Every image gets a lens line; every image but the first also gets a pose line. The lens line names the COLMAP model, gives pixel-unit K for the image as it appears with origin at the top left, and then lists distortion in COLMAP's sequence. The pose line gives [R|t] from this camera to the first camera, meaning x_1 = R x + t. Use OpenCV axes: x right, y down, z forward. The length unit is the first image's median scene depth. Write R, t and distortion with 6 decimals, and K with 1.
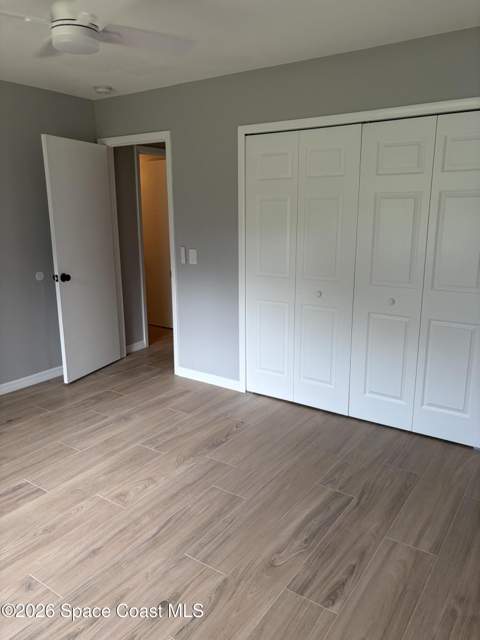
lens RADIAL K [[479.8, 0, 240.0], [0, 479.8, 320.0], [0, 0, 1]] dist [-0.002395, -0.000516]
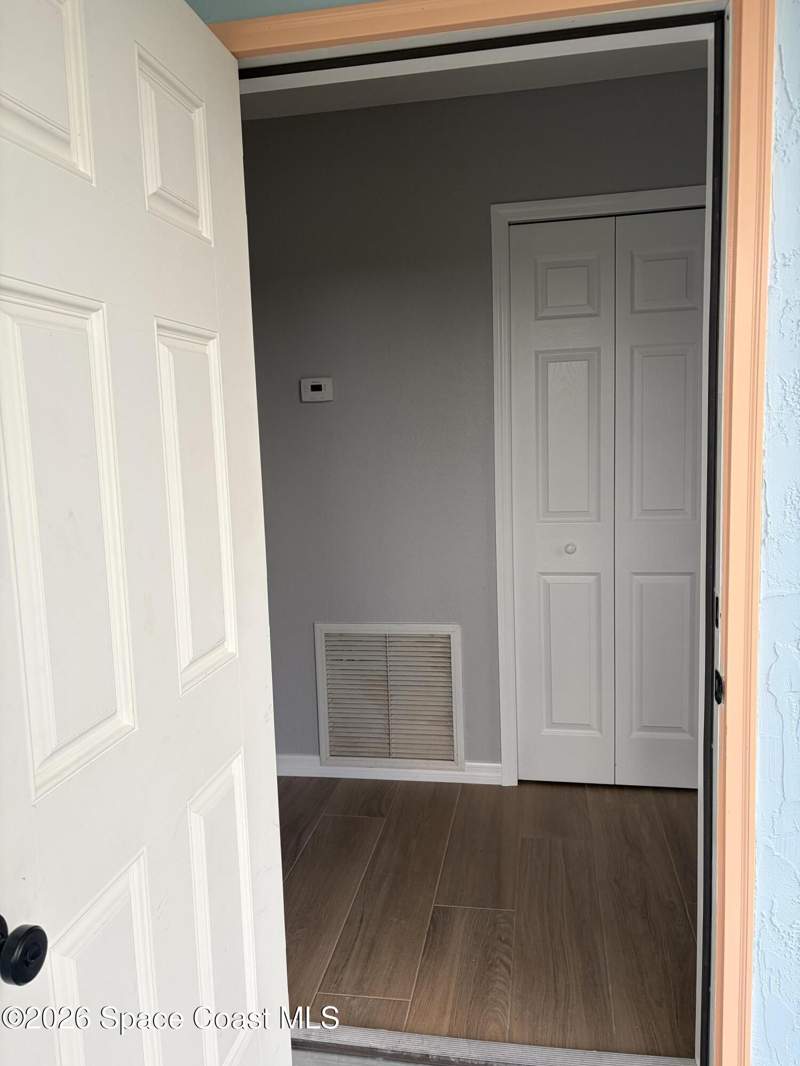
lens RADIAL K [[799.2, 0, 400.0], [0, 799.2, 533.0], [0, 0, 1]] dist [-0.002395, -0.000516]
pose [[0.910489, -0.082993, 0.405119, -0.373176], [0.120546, 0.990374, -0.068031, -0.045735], [-0.395573, 0.110777, 0.911729, 0.330682]]
